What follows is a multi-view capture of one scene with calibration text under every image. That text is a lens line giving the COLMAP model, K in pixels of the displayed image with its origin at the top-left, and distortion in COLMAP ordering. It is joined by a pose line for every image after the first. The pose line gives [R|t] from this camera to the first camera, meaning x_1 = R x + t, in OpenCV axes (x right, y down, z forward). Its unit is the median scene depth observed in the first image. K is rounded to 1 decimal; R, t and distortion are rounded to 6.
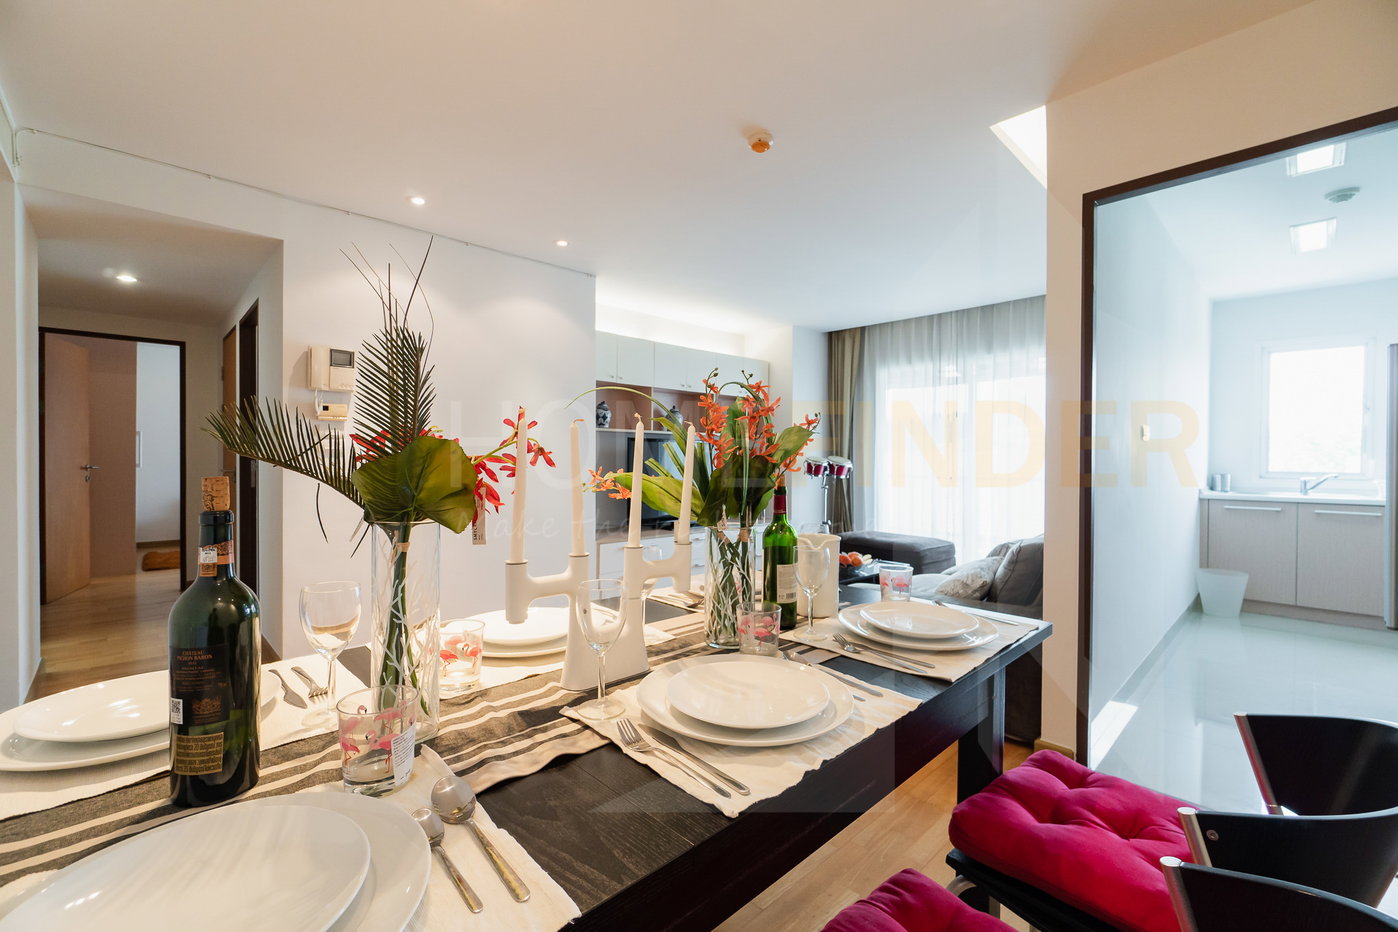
lens RADIAL K [[600.9, 0, 684.3], [0, 600.9, 463.5], [0, 0, 1]] dist [-0.000987, -0.000147]
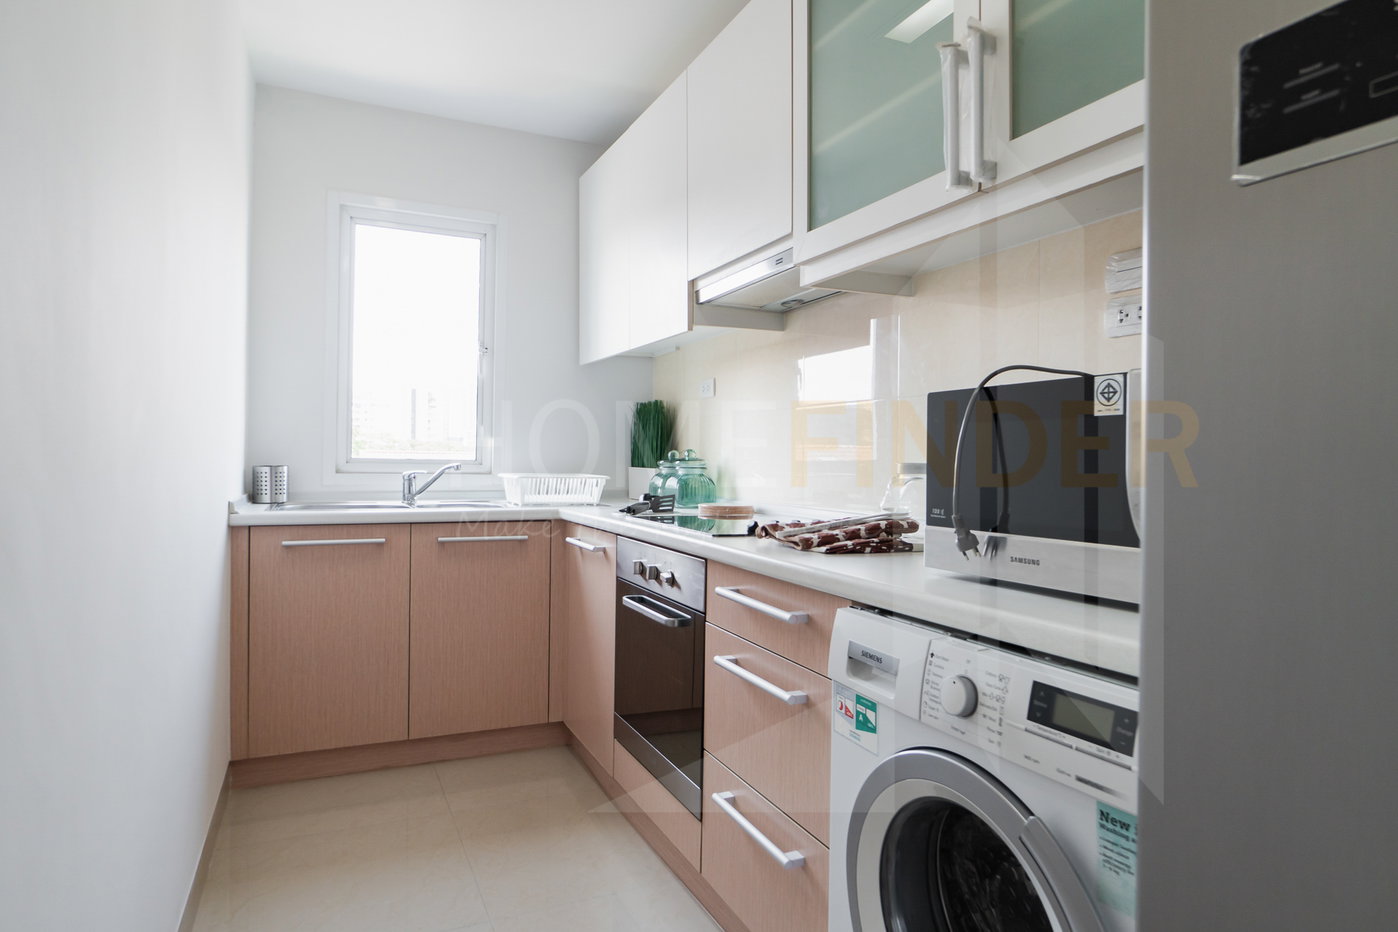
lens RADIAL K [[786.0, 0, 699.0], [0, 786.0, 466.0], [0, 0, 1]] dist [-0.034679, -0.000262]
pose [[0.295914, -0.003941, 0.955207, 0.389429], [-0.004068, 0.999977, 0.005386, 0.012377], [-0.955206, -0.005479, 0.295891, 0.467221]]
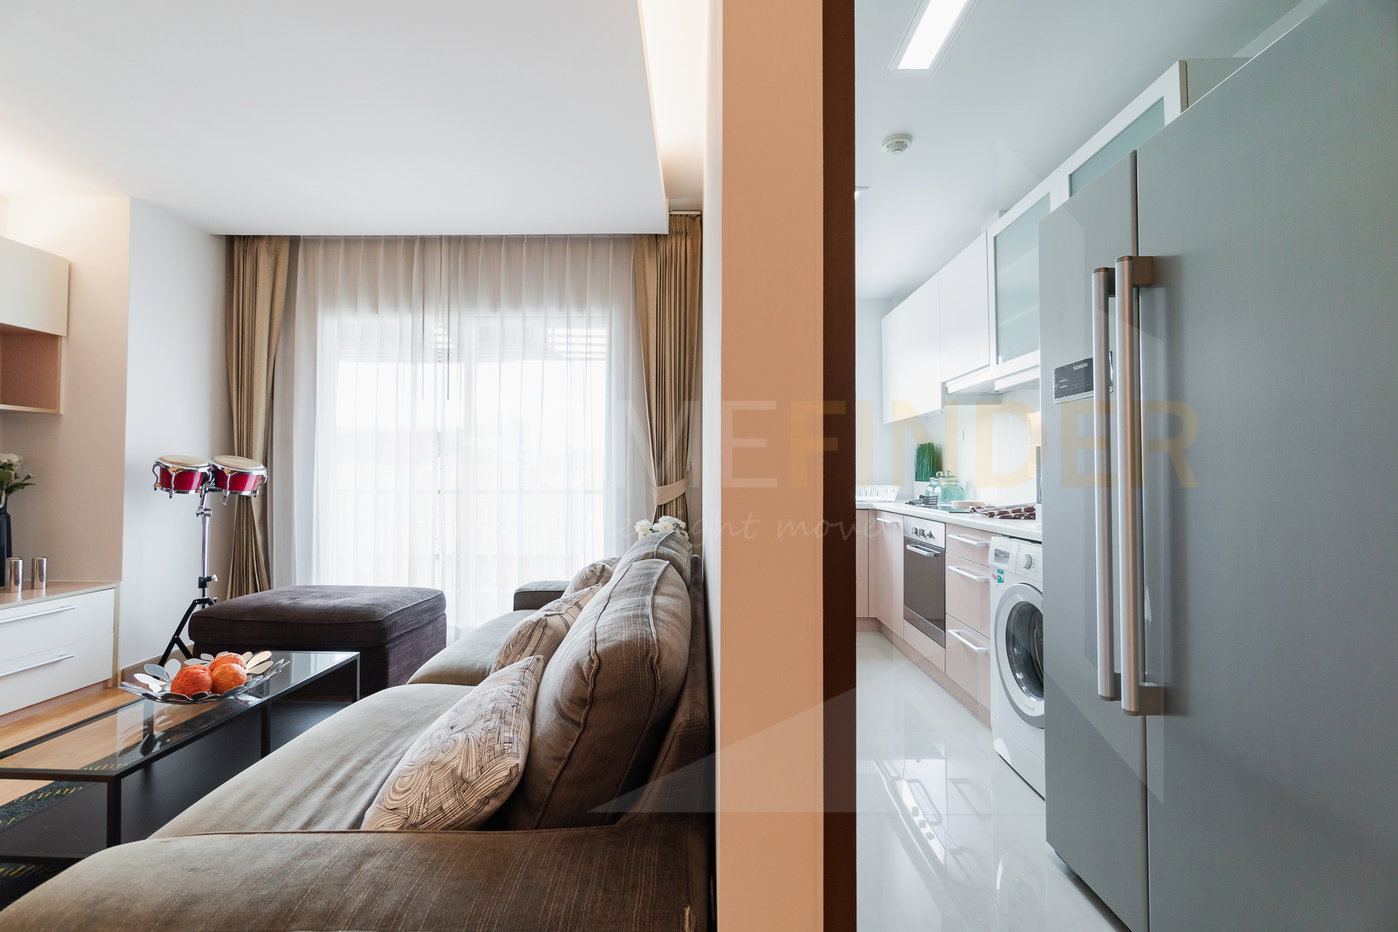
lens RADIAL K [[600.9, 0, 684.3], [0, 600.9, 463.5], [0, 0, 1]] dist [-0.000987, -0.000147]
pose [[0.700111, 0.016266, 0.713849, 0.165303], [0.004746, 0.999612, -0.027432, 0.013367], [-0.714018, 0.022593, 0.699762, 0.355402]]
